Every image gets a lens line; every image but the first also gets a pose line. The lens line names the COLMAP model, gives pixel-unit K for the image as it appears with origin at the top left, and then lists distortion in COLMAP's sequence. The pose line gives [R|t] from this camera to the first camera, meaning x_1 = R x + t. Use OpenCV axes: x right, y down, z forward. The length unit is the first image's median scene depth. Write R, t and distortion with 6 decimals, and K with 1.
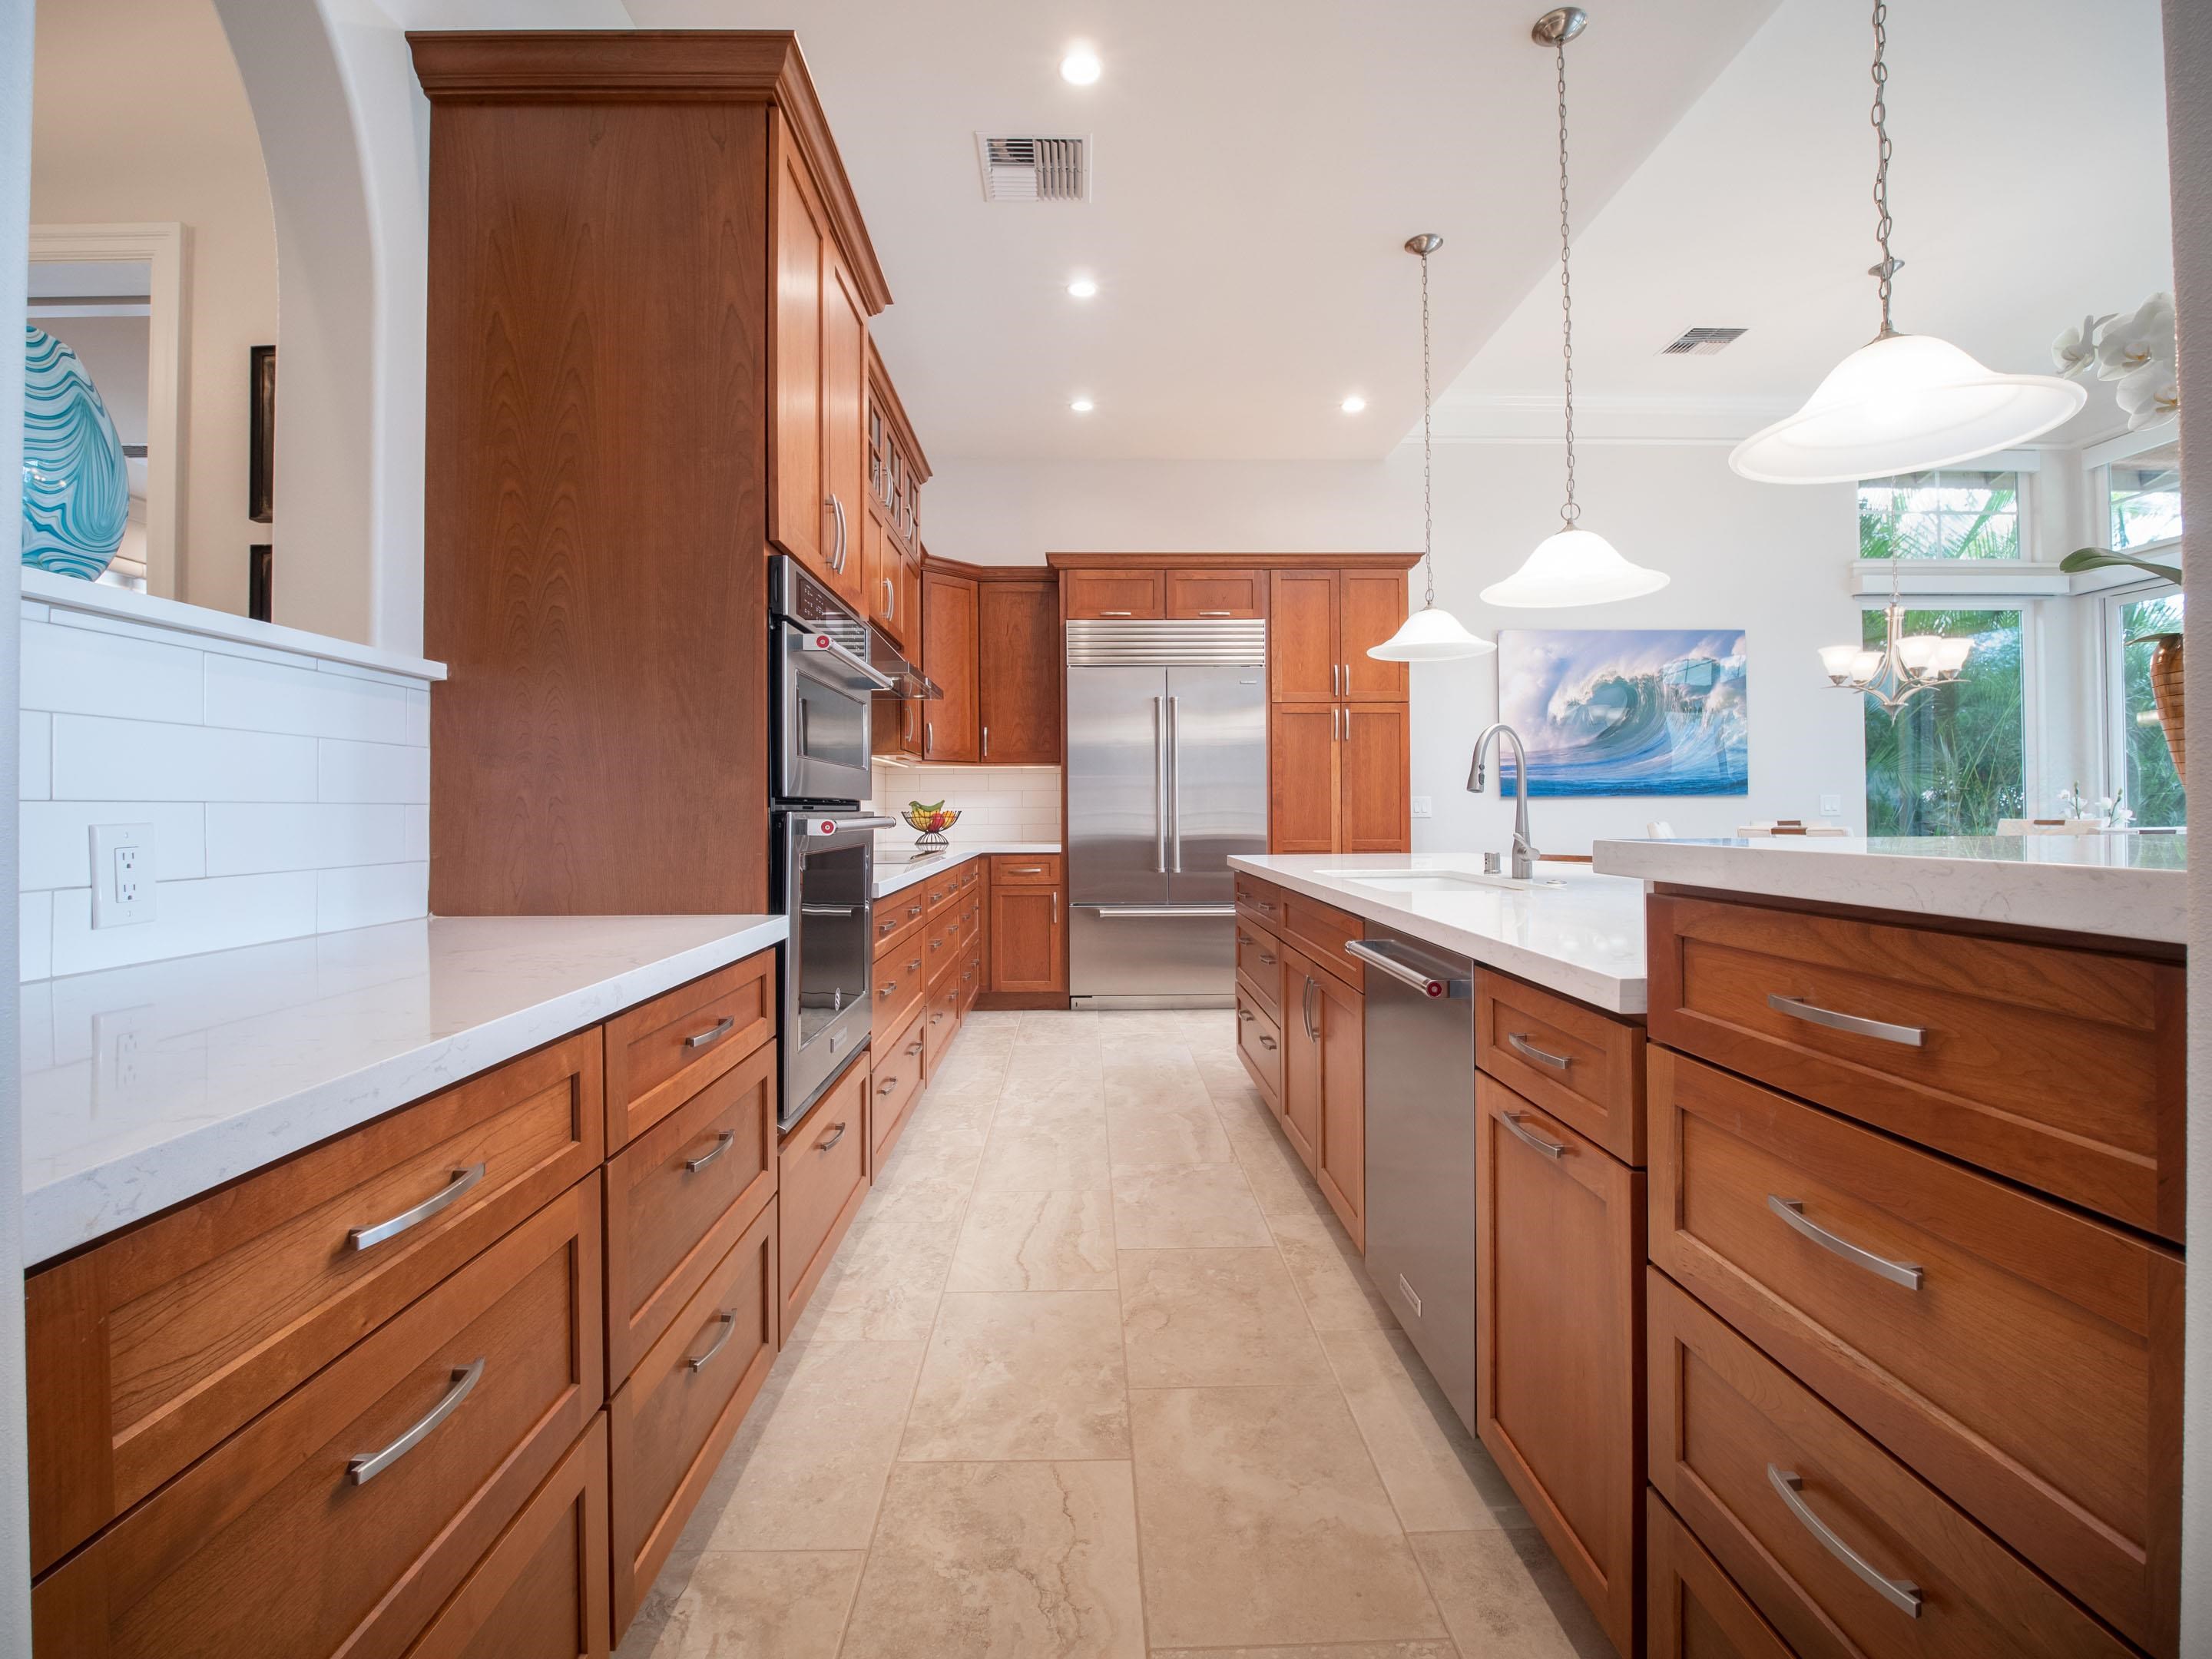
lens RADIAL K [[1009.4, 0, 1122.2], [0, 1009.4, 785.2], [0, 0, 1]] dist [-0.014671, -0.003726]
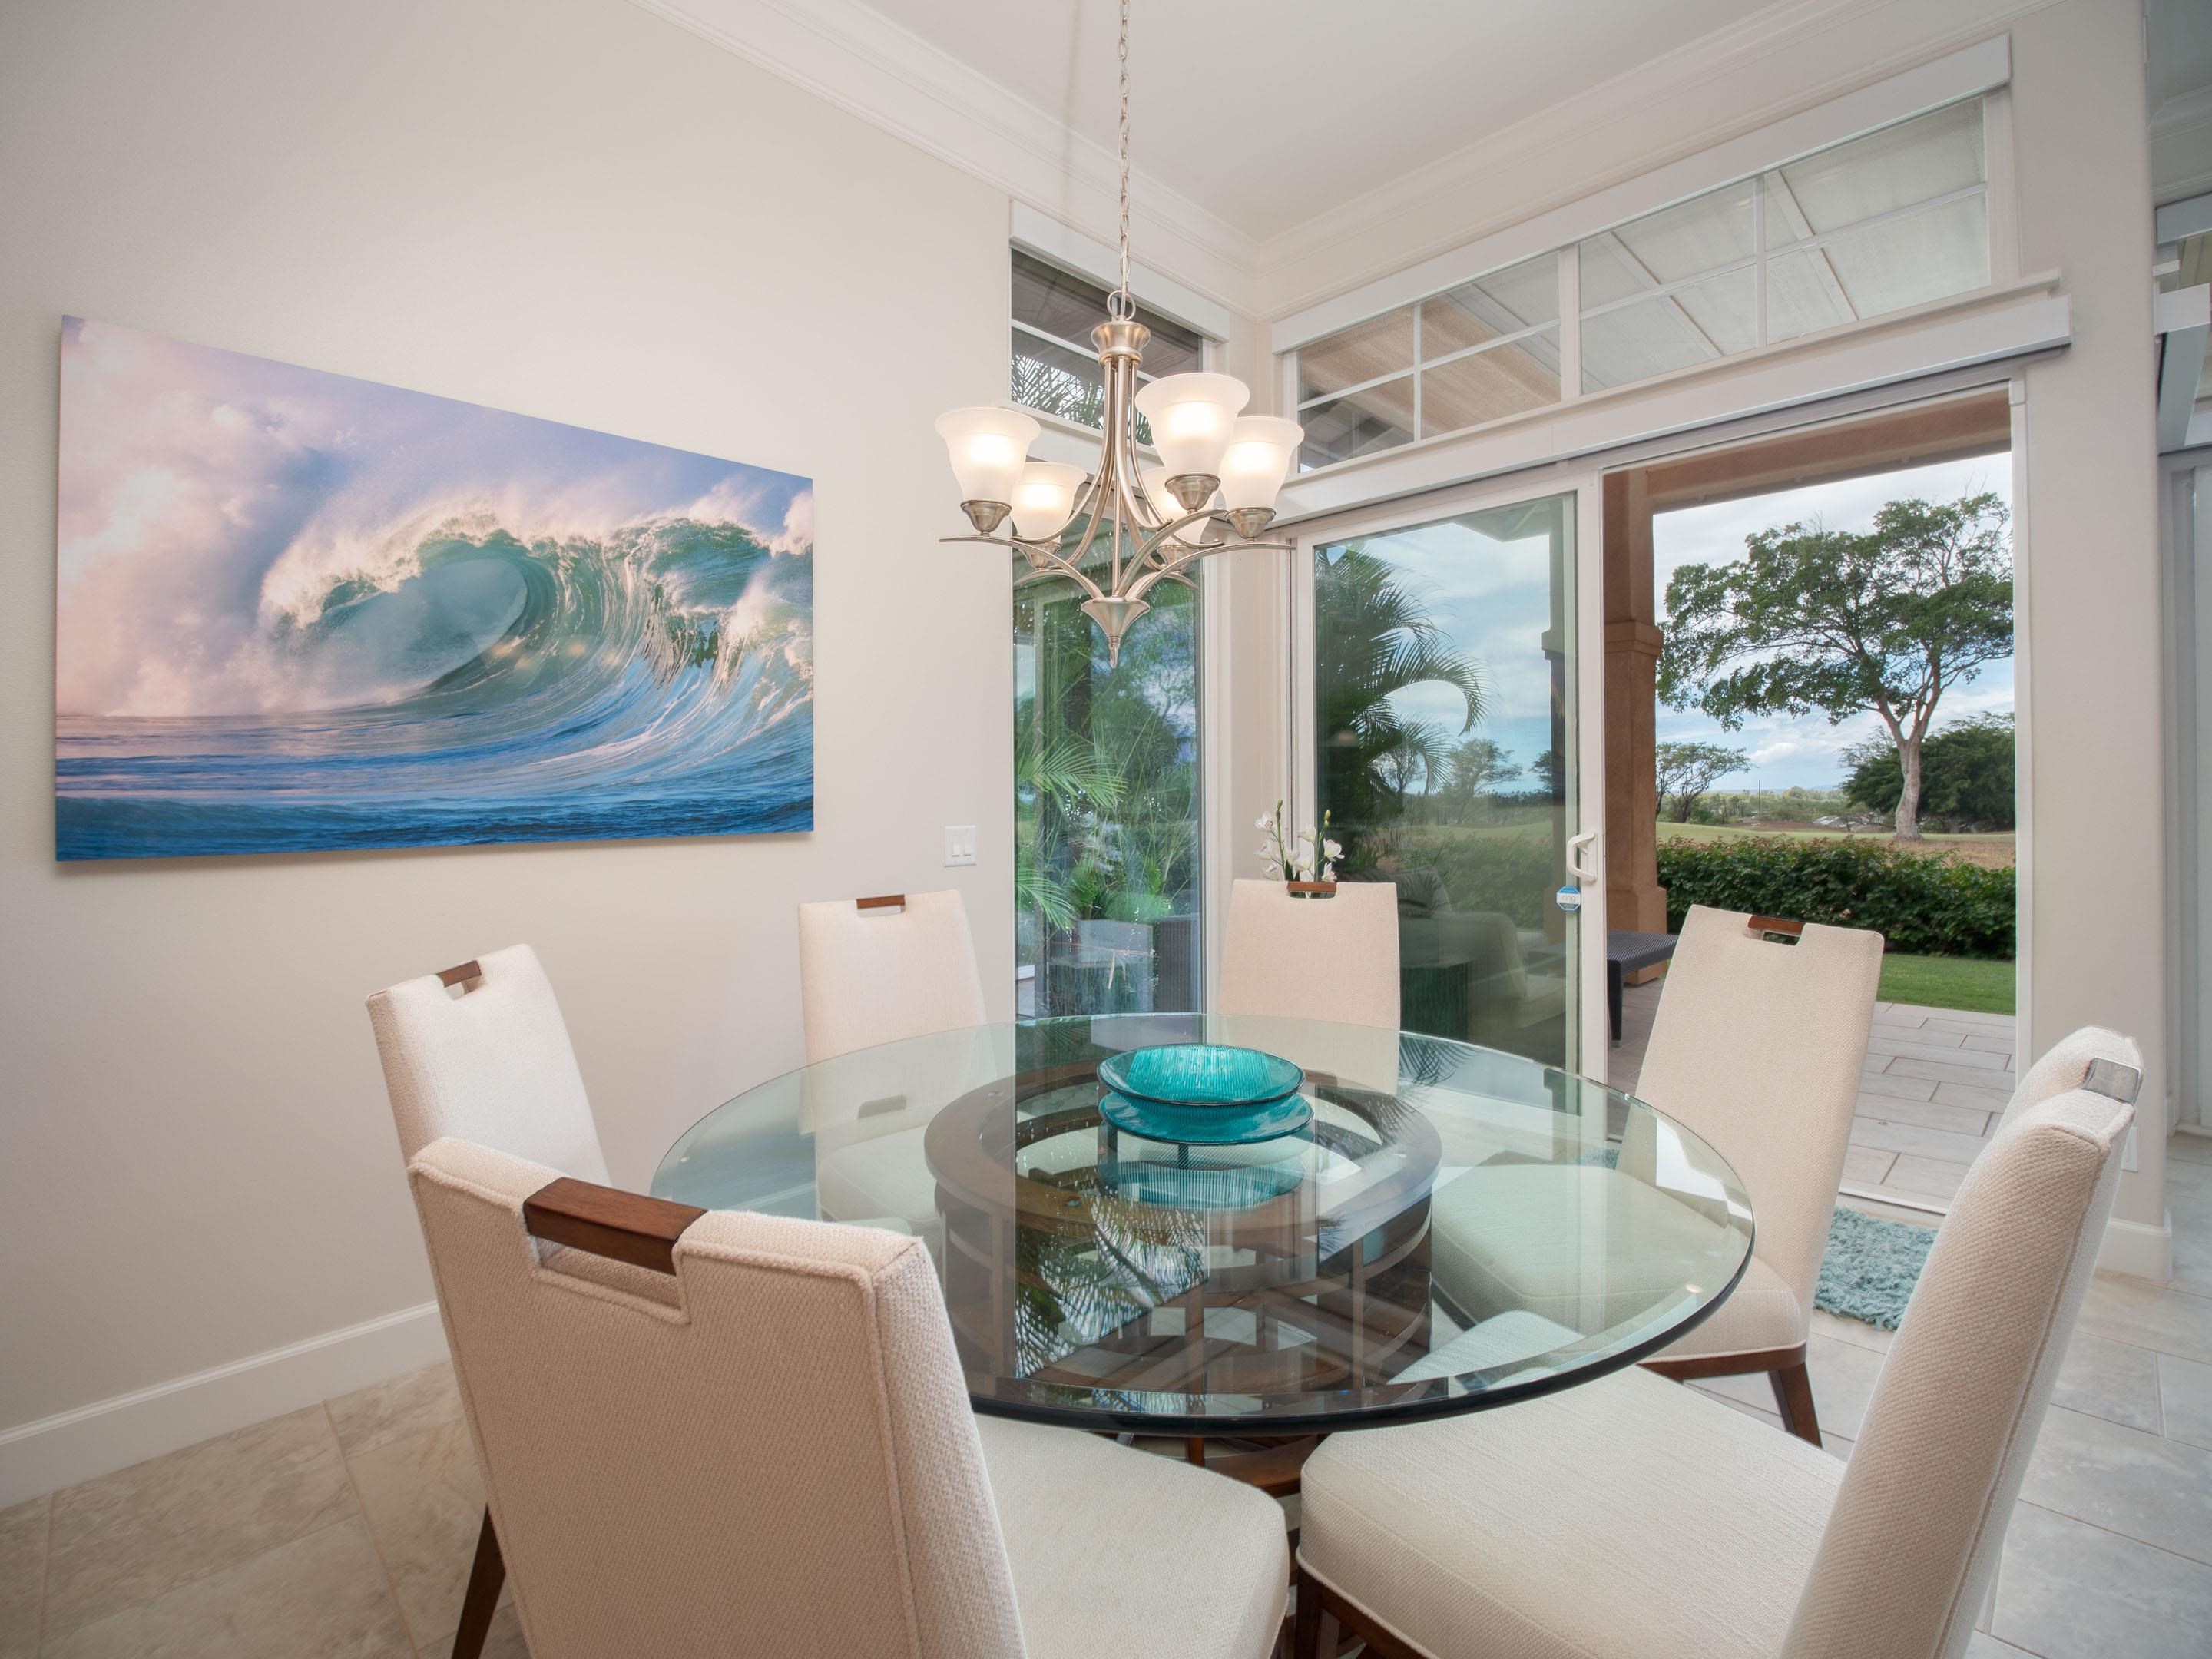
lens RADIAL K [[1009.4, 0, 1091.9], [0, 1009.4, 774.6], [0, 0, 1]] dist [-0.014671, -0.003726]
pose [[0.734891, 0.009184, 0.678123, 0.401573], [-0.003981, 0.999949, -0.009229, -0.012894], [-0.678173, 0.004082, 0.734891, 0.568999]]
